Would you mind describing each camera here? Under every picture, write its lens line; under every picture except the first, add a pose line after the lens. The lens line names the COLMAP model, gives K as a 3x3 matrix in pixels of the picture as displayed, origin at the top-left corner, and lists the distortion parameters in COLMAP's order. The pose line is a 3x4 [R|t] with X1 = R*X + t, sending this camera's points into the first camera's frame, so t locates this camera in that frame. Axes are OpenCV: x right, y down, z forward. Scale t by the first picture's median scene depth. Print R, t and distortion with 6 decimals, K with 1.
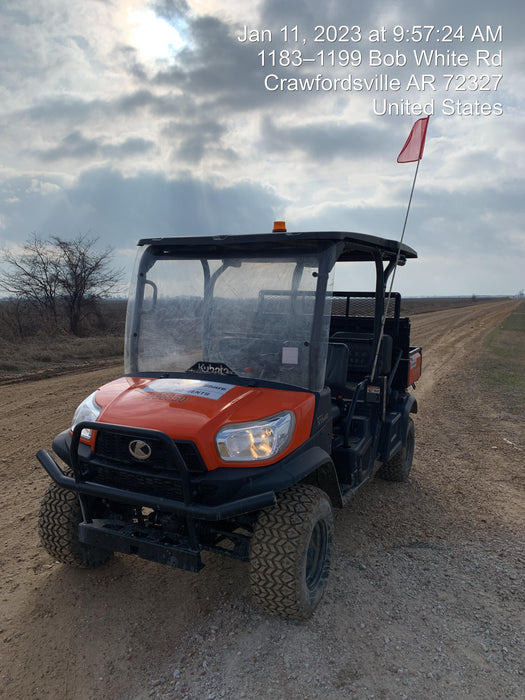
lens RADIAL K [[533.4, 0, 267.6], [0, 533.4, 355.7], [0, 0, 1]] dist [0.048140, -0.026027]
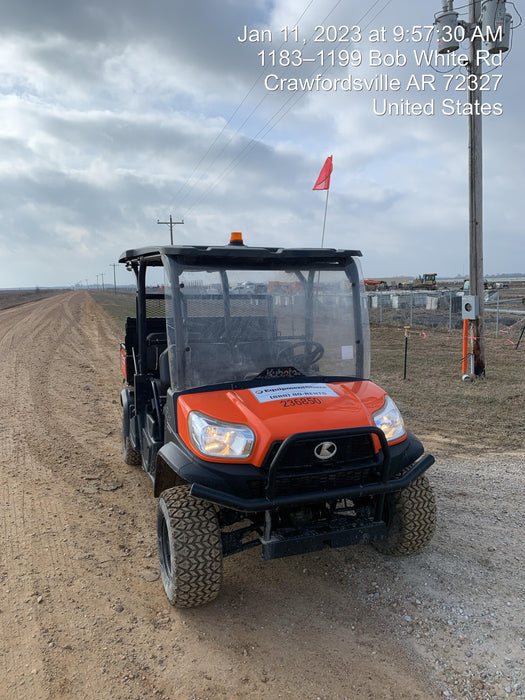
lens RADIAL K [[533.4, 0, 258.1], [0, 533.4, 345.0], [0, 0, 1]] dist [0.048140, -0.026027]
pose [[0.714149, -0.091787, 0.693950, -0.895231], [0.093996, 0.994962, 0.034869, -0.074742], [-0.693654, 0.040327, 0.719178, 0.252364]]
